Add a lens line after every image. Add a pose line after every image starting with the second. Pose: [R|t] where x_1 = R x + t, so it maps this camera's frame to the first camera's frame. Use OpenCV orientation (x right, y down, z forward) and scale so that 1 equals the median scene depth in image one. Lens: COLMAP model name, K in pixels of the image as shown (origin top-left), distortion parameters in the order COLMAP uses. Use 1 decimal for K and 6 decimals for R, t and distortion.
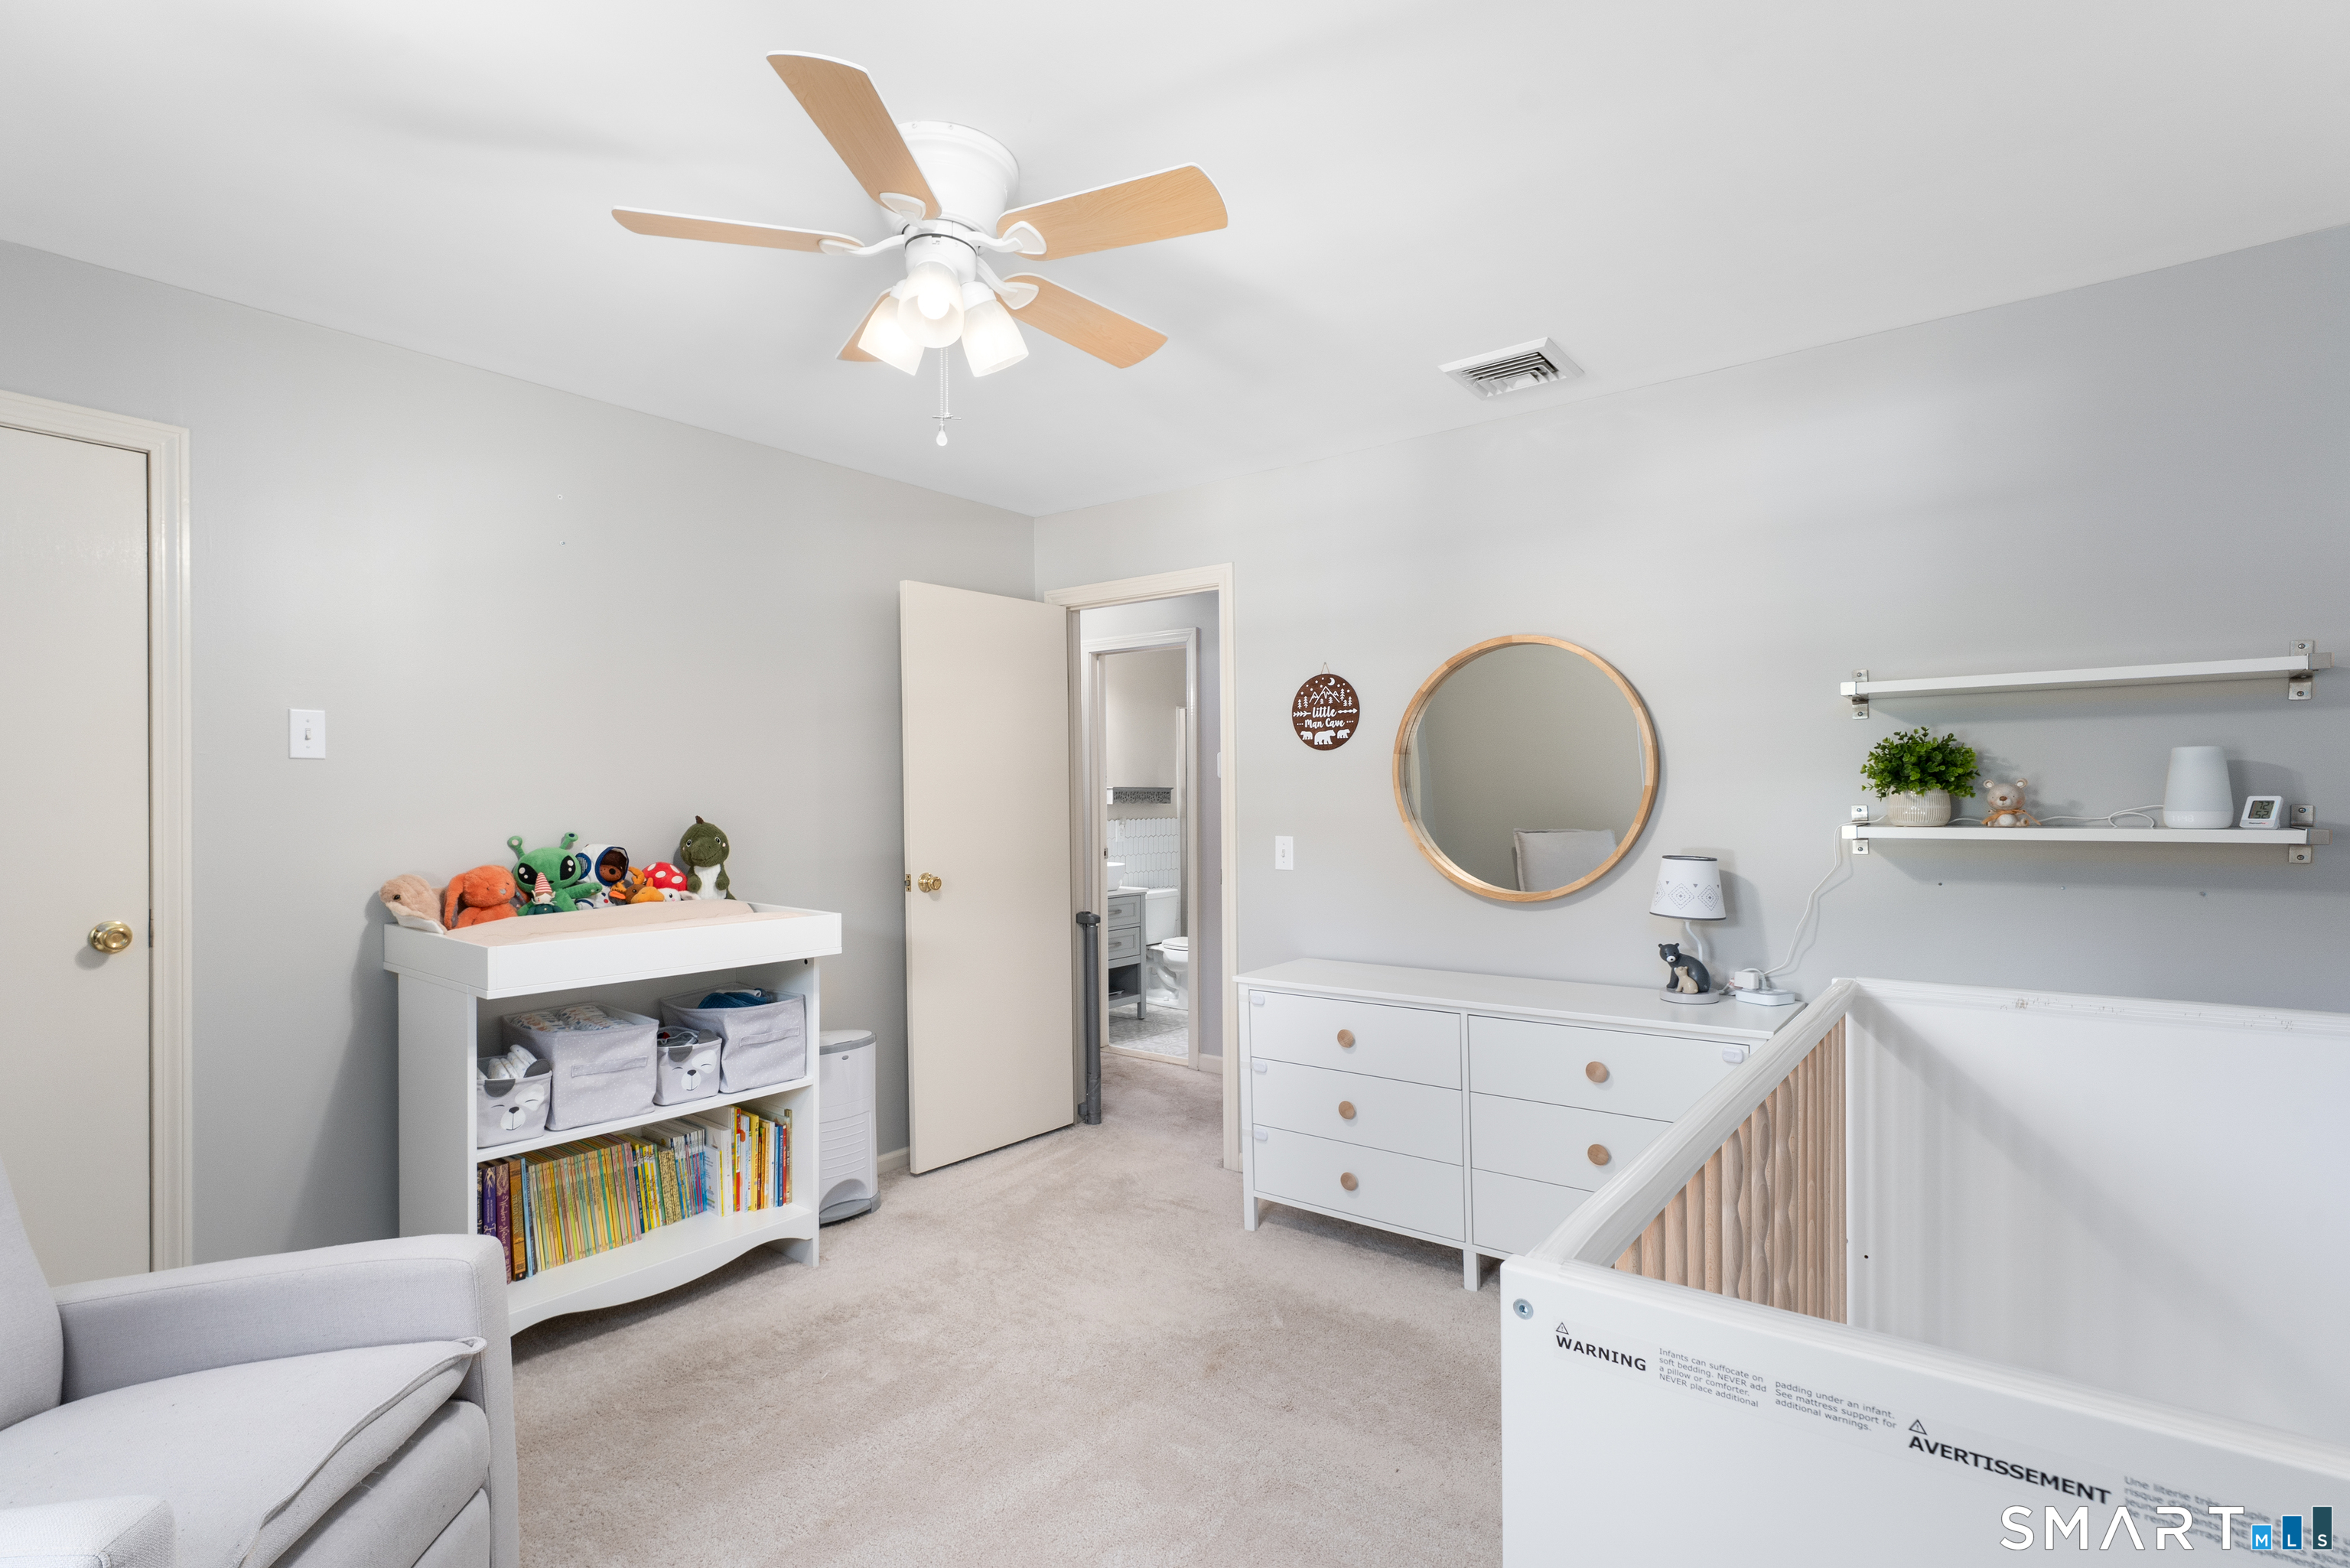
lens RADIAL K [[1127.2, 0, 1168.3], [0, 1127.2, 795.8], [0, 0, 1]] dist [0.002099, 0.000027]
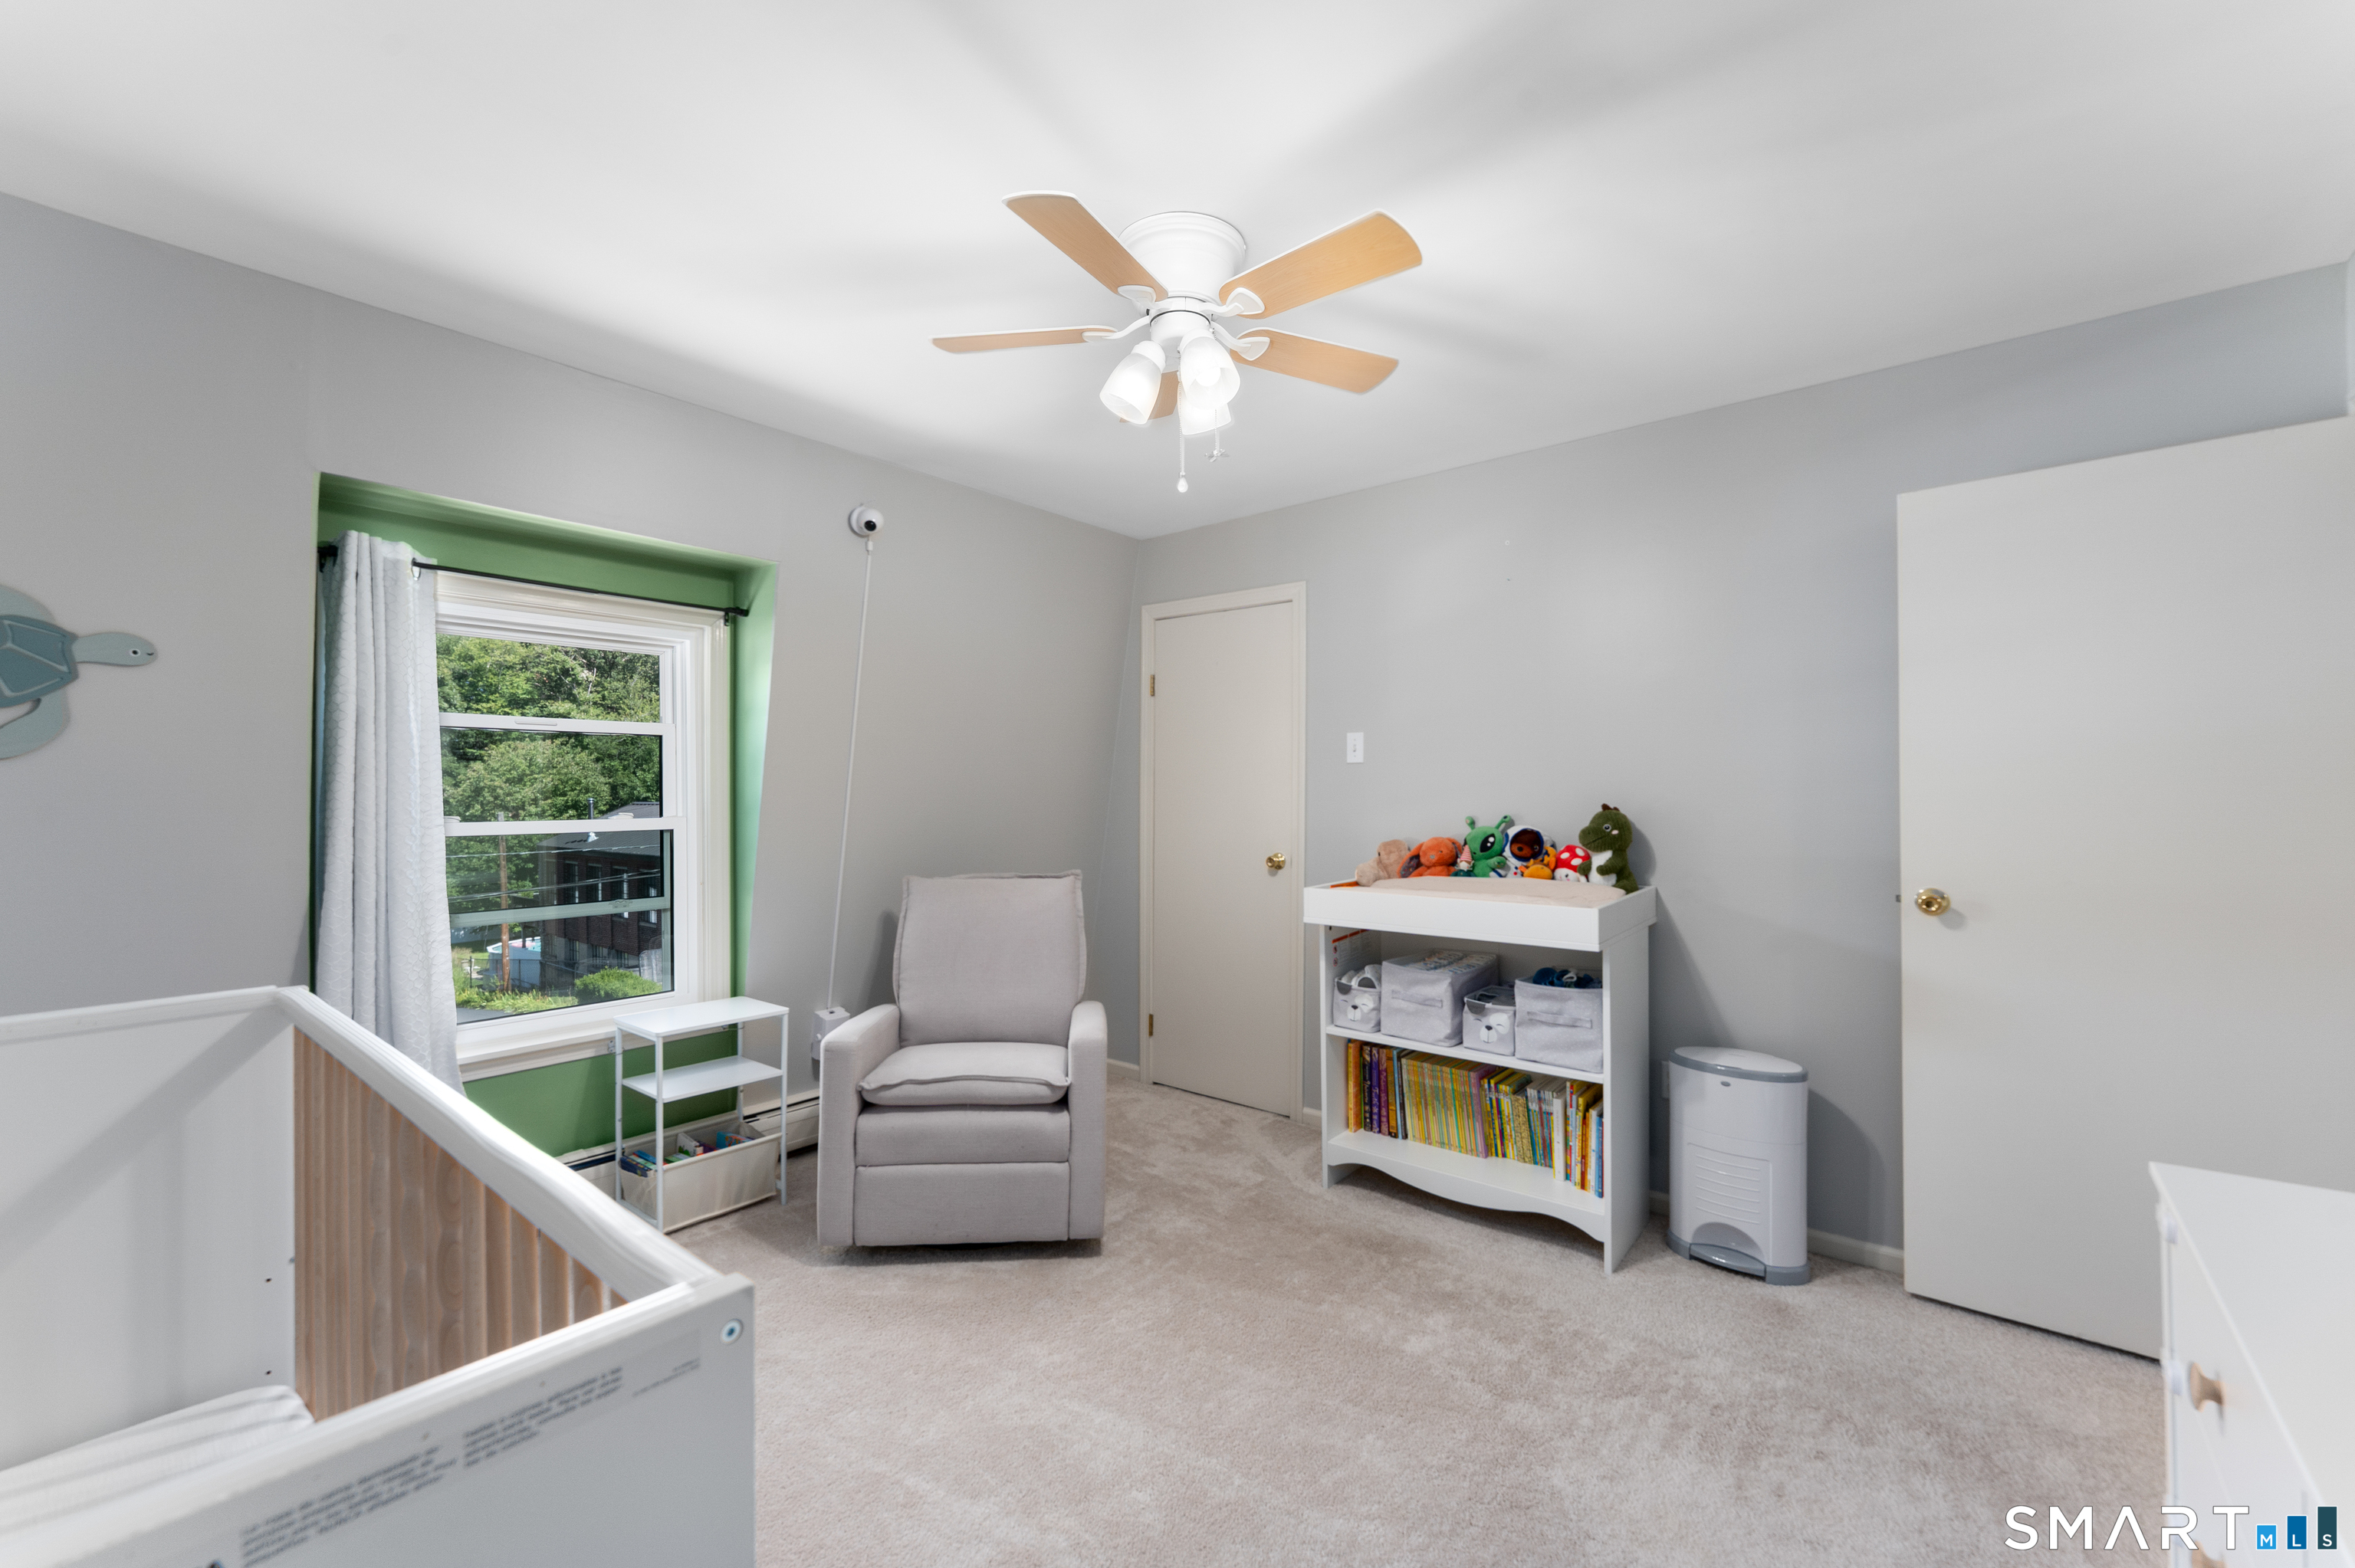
lens RADIAL K [[961.4, 0, 1178.2], [0, 961.4, 794.6], [0, 0, 1]] dist [0.004692, 0.000325]
pose [[-0.027448, 0.006064, -0.999605, 0.541032], [0.007213, 0.999957, 0.005868, 0.001375], [0.999597, -0.007049, -0.027491, 0.691701]]
